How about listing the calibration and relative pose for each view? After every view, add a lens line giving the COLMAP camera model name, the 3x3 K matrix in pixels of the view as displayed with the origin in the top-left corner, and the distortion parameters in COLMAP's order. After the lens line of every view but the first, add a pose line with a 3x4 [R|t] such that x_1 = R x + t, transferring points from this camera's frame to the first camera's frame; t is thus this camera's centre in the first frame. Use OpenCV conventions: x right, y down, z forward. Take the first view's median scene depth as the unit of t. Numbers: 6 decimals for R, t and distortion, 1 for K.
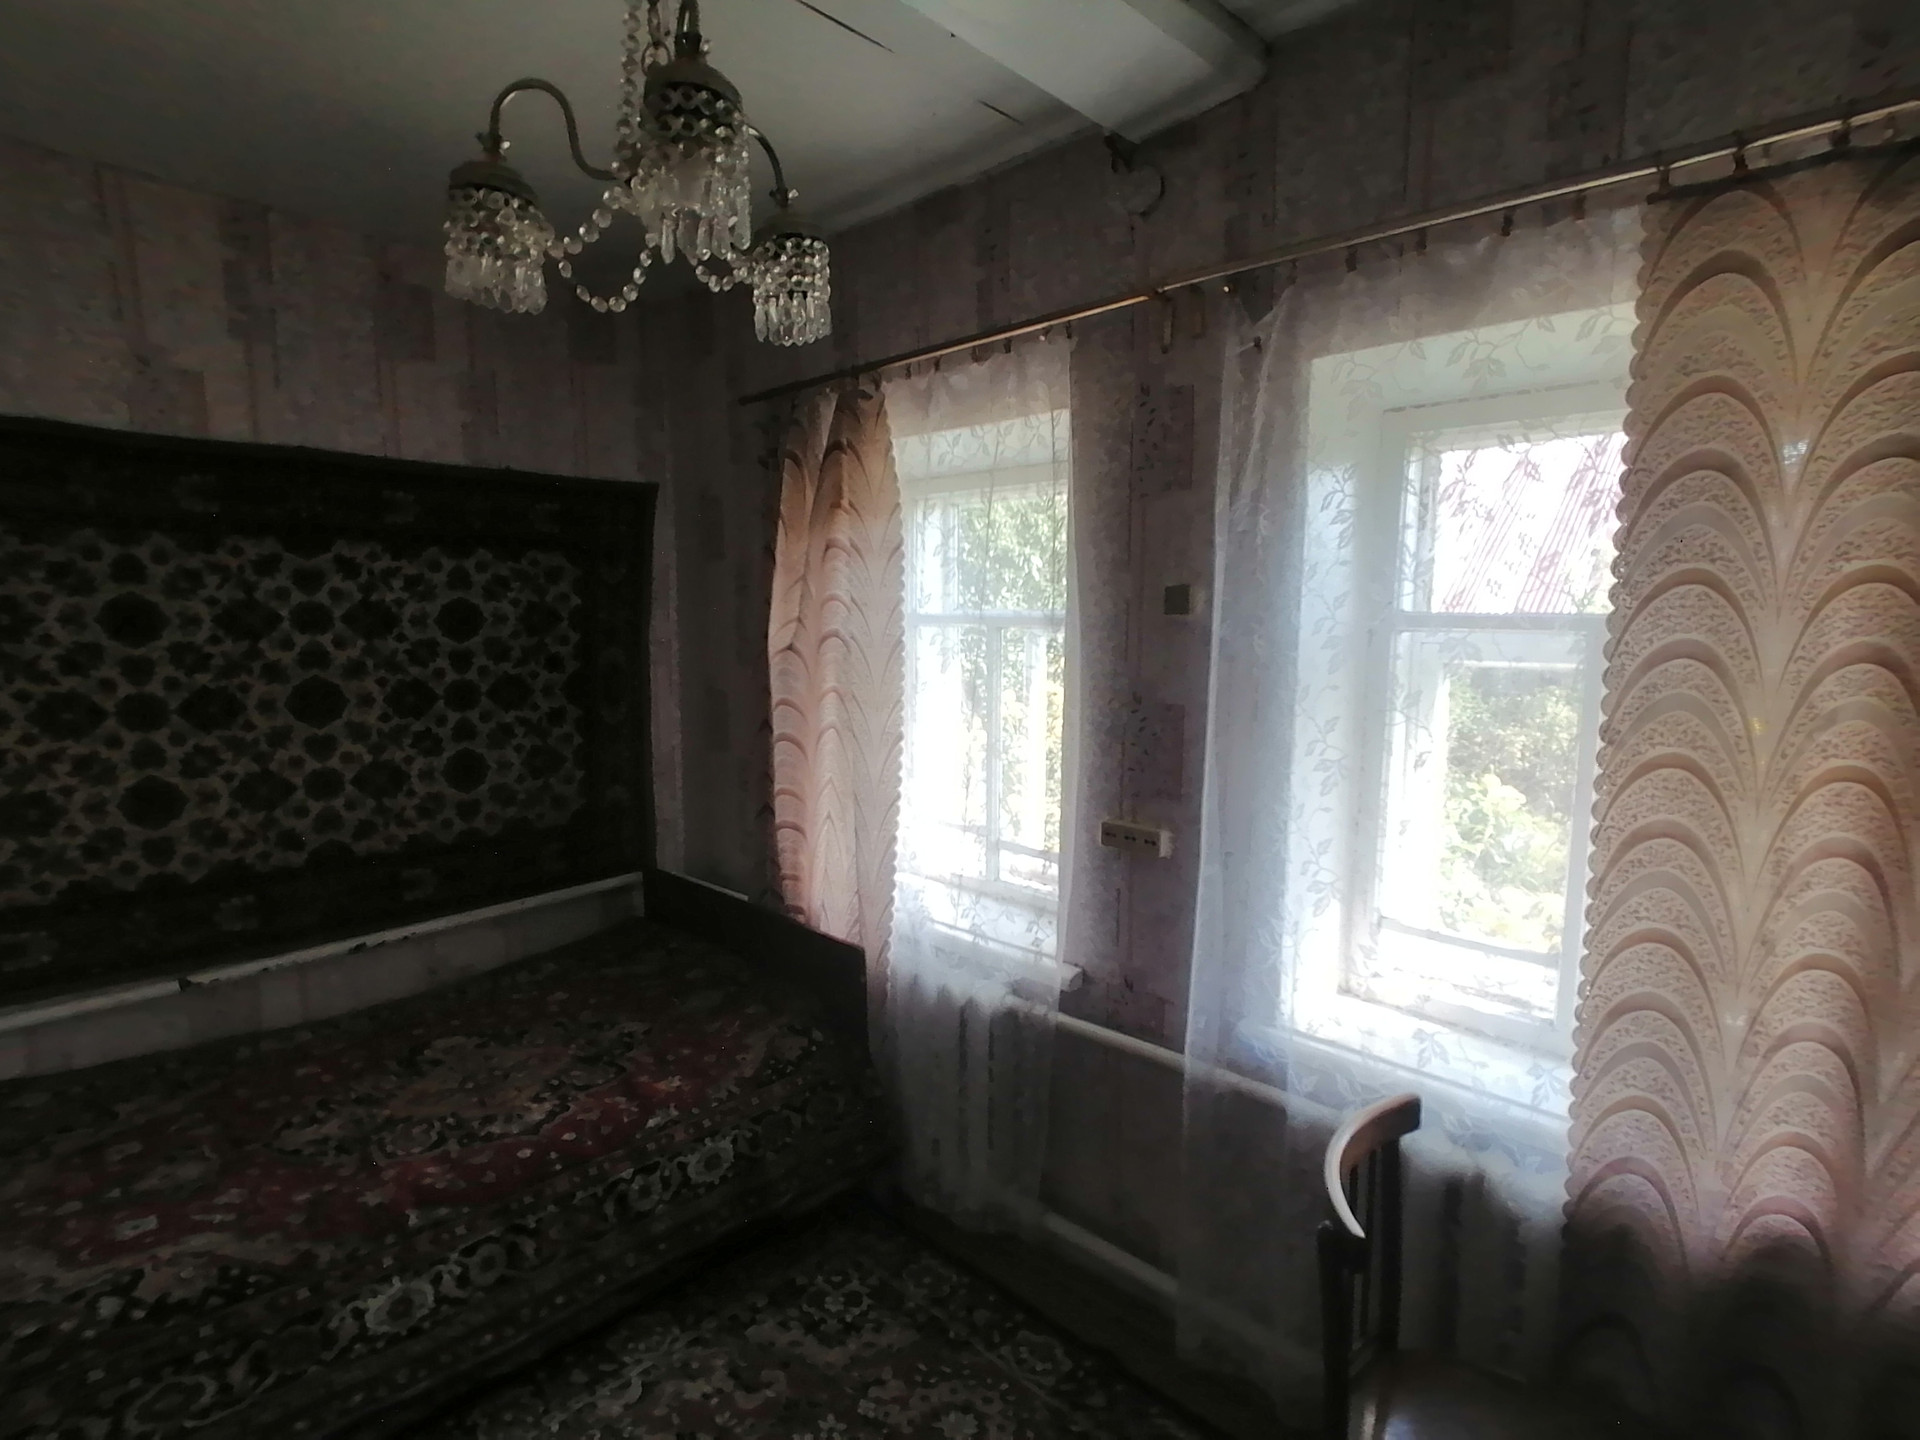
lens RADIAL K [[944.8, 0, 947.9], [0, 944.8, 732.5], [0, 0, 1]] dist [0.003685, 0.000277]
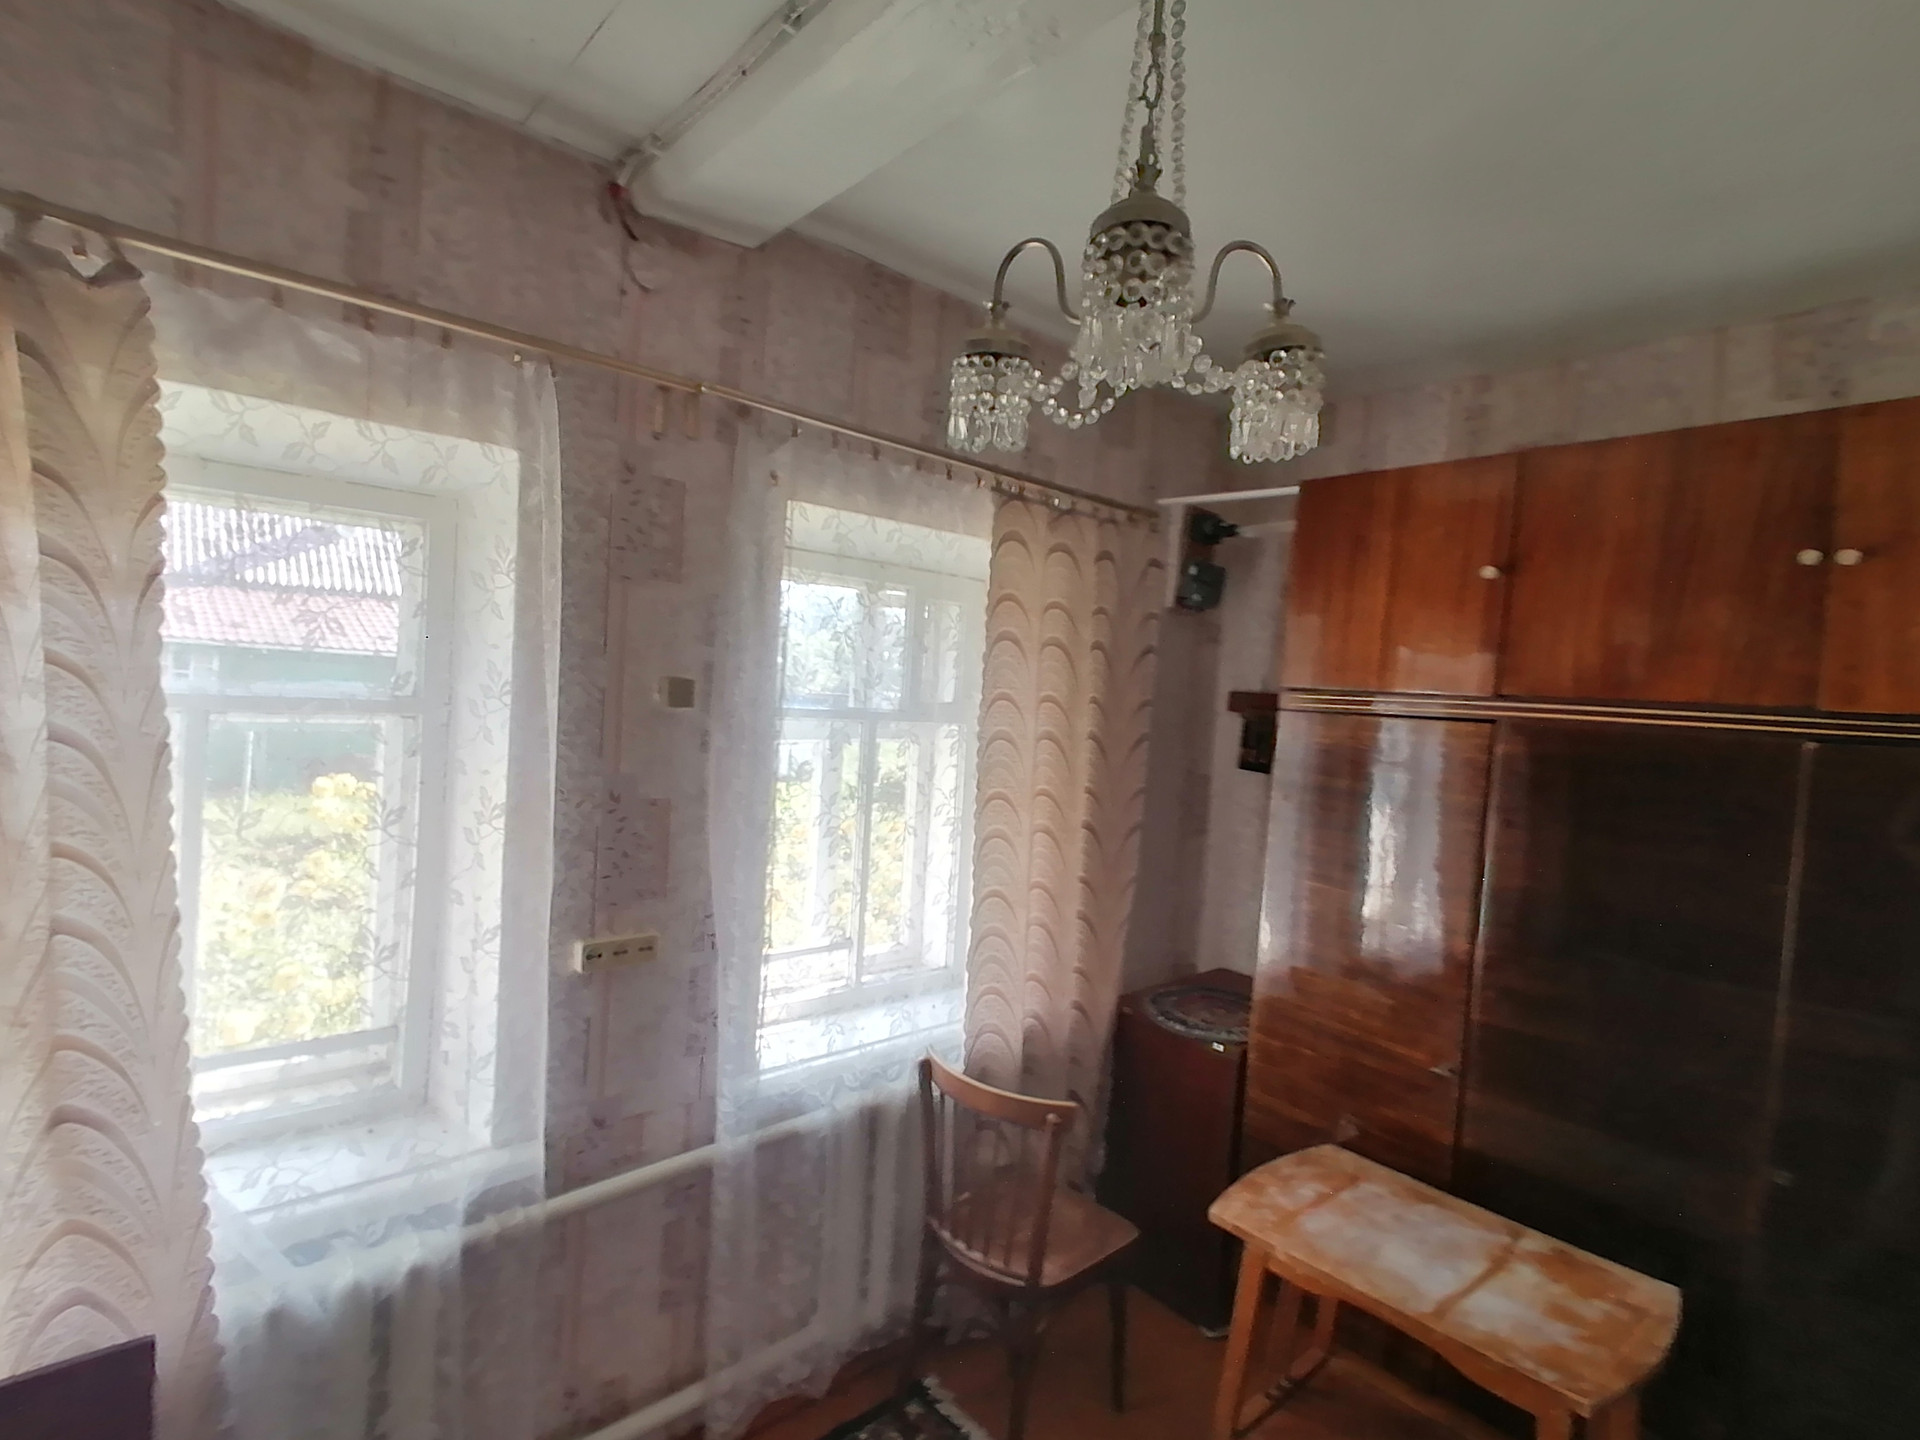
lens RADIAL K [[944.8, 0, 947.9], [0, 944.8, 732.5], [0, 0, 1]] dist [0.003685, 0.000277]
pose [[0.076731, -0.038247, 0.996318, -0.666491], [0.083165, 0.996027, 0.031831, -0.098715], [-0.993577, 0.080416, 0.079607, 0.595155]]
